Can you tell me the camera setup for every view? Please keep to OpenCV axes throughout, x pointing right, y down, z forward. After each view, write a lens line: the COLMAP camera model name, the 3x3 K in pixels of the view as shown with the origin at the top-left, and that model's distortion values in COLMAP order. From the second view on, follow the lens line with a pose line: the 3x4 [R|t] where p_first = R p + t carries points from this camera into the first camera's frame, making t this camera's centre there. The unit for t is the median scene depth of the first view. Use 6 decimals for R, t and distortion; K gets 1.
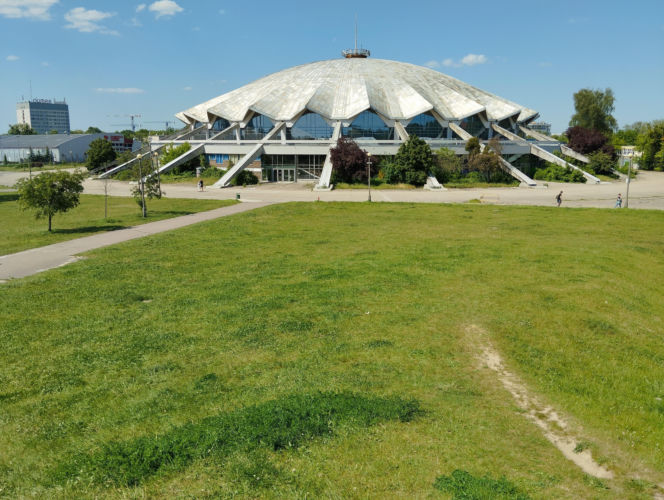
lens RADIAL K [[354.8, 0, 332.0], [0, 354.8, 250.0], [0, 0, 1]] dist [0.005230, 0.000751]
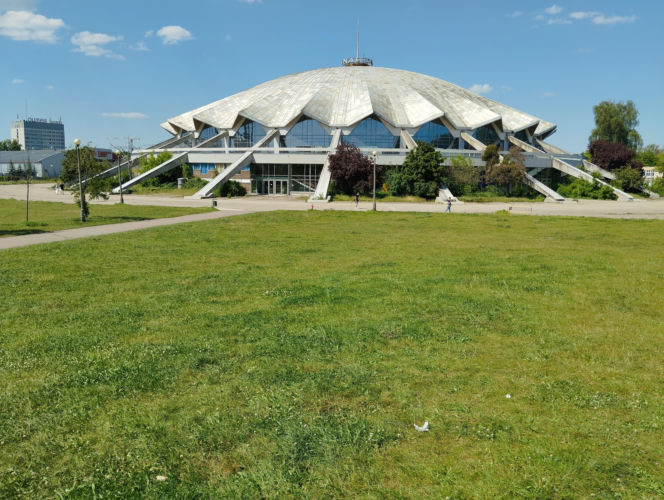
lens RADIAL K [[354.8, 0, 332.0], [0, 354.8, 250.0], [0, 0, 1]] dist [0.005230, 0.000751]
pose [[0.999918, 0.012508, 0.002617, 0.004683], [-0.012274, 0.997061, -0.075627, 0.010802], [-0.003556, 0.075589, 0.997133, 0.128491]]
